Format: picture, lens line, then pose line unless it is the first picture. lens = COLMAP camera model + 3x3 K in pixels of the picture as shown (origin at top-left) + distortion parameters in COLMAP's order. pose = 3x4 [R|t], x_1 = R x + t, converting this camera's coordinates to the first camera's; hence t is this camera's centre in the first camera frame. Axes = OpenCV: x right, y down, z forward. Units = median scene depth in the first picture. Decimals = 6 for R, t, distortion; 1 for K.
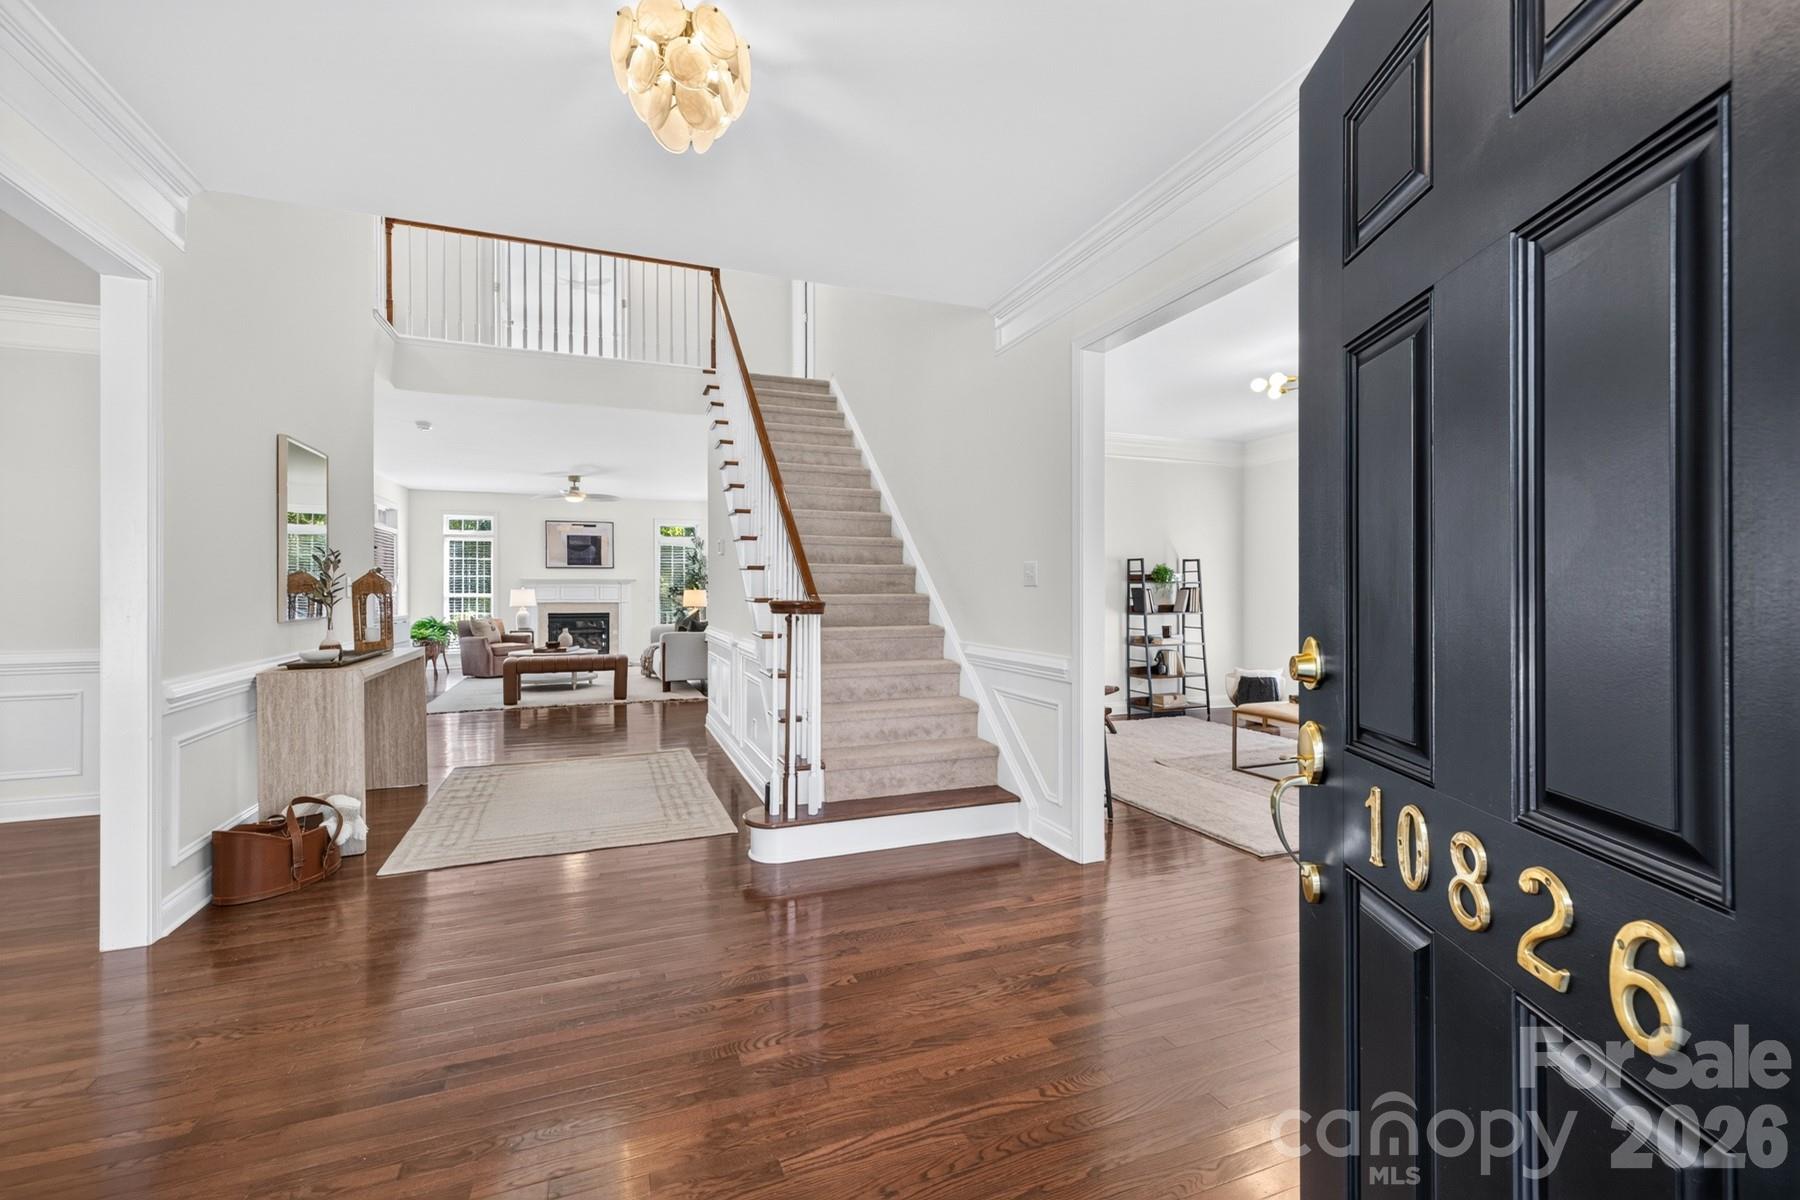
lens RADIAL K [[759.0, 0, 896.2], [0, 759.0, 598.1], [0, 0, 1]] dist [0.005043, 0.000088]
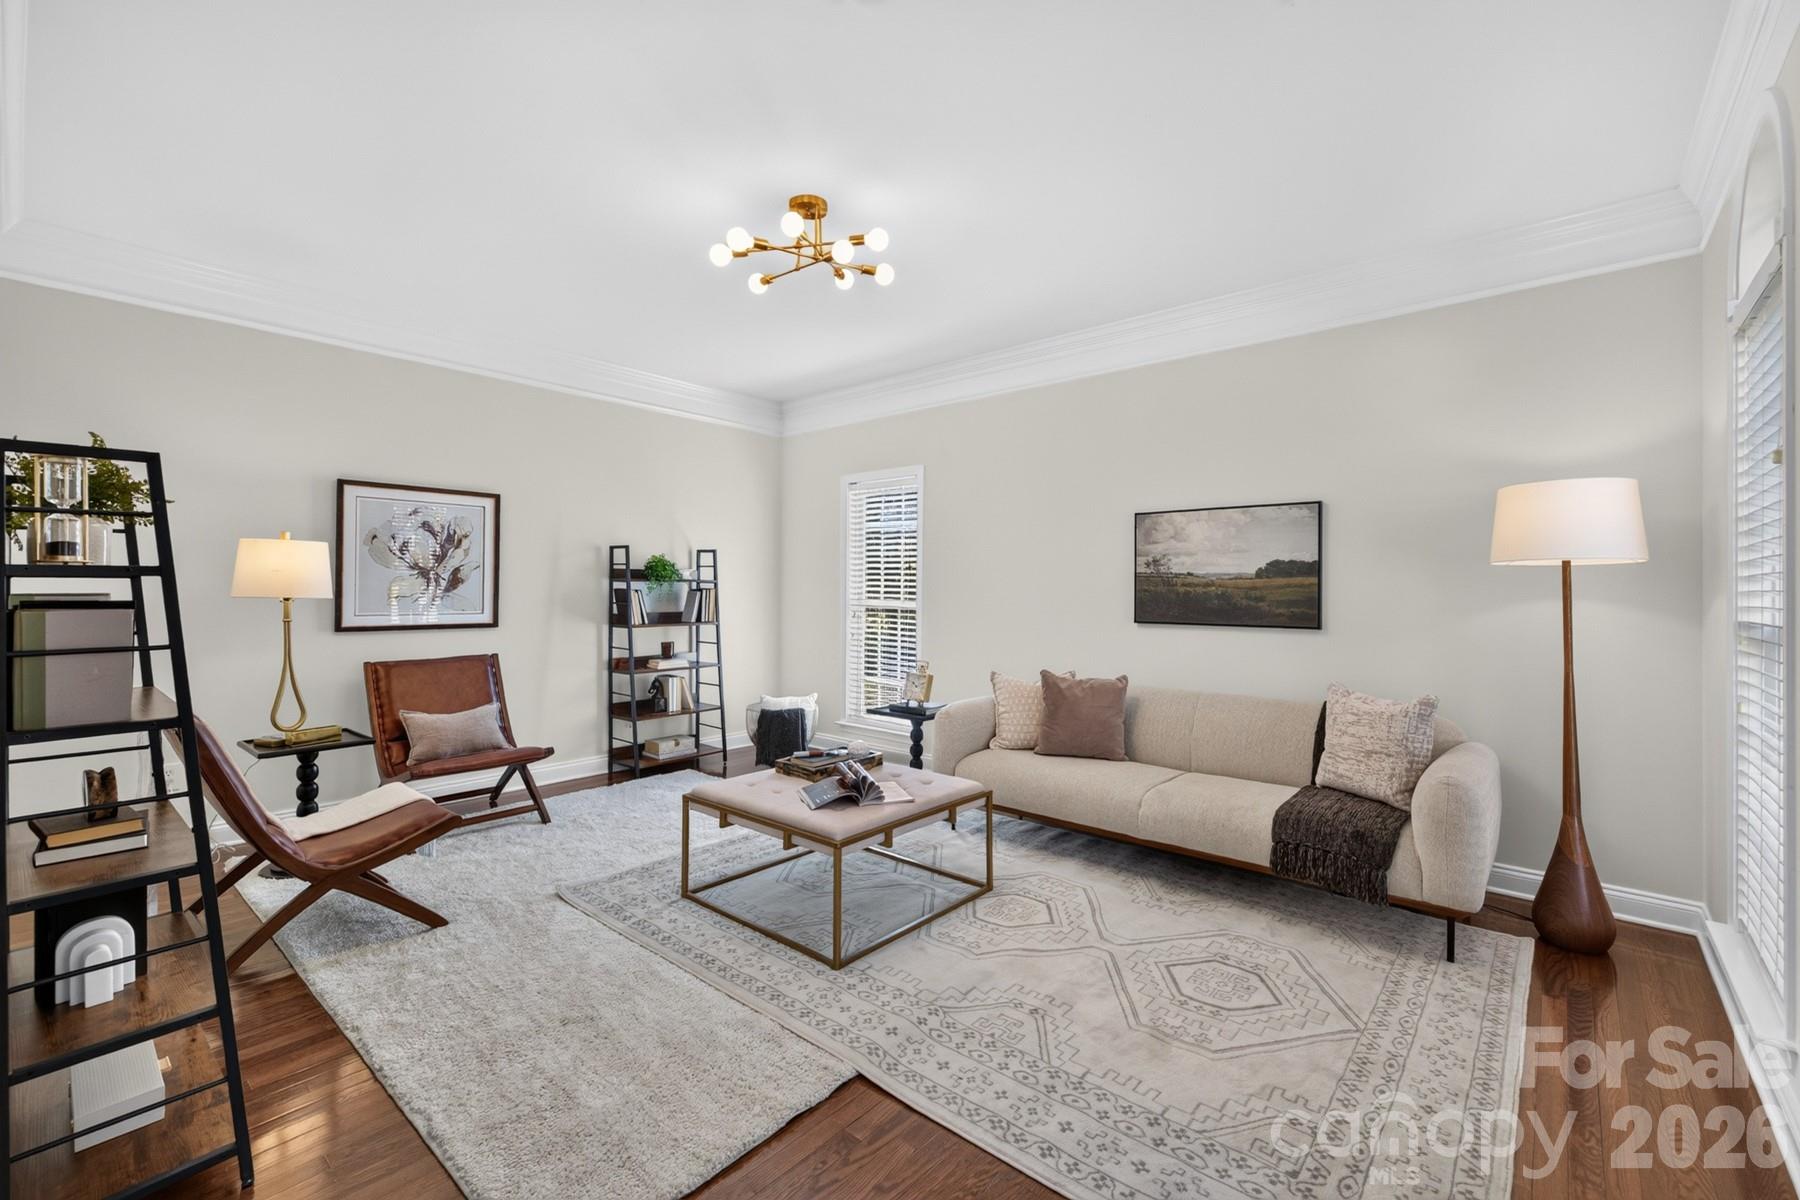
lens RADIAL K [[759.0, 0, 894.2], [0, 759.0, 606.0], [0, 0, 1]] dist [0.005043, 0.000088]
pose [[0.887953, -0.004791, 0.459910, 0.218966], [0.001720, 0.999973, 0.007096, -0.001712], [-0.459932, -0.005510, 0.887937, 0.273782]]
